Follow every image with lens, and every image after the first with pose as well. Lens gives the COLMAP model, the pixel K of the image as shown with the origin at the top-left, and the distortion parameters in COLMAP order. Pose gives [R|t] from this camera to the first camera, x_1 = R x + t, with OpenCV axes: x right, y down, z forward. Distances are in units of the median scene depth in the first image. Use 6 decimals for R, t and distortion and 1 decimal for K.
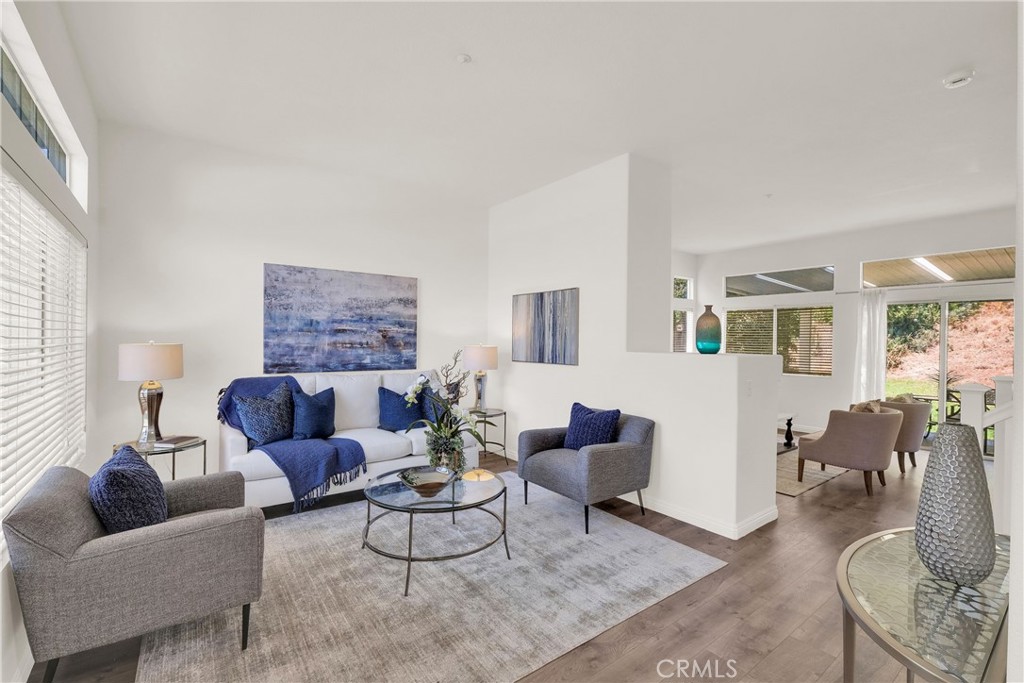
lens RADIAL K [[448.2, 0, 510.3], [0, 448.2, 342.4], [0, 0, 1]] dist [0.000181, -0.000271]
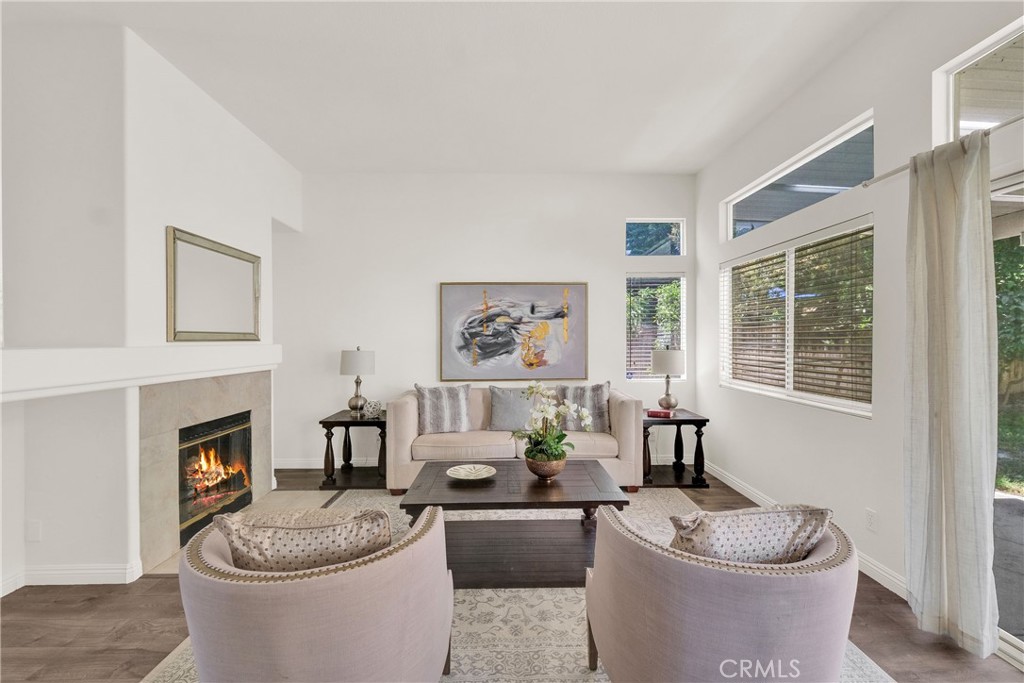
lens RADIAL K [[448.2, 0, 510.3], [0, 448.2, 342.4], [0, 0, 1]] dist [0.000181, -0.000271]
pose [[0.812989, -0.012943, -0.582135, 0.374605], [0.013467, 0.999903, -0.003424, 0.008174], [0.582123, -0.005056, 0.813085, 0.285674]]
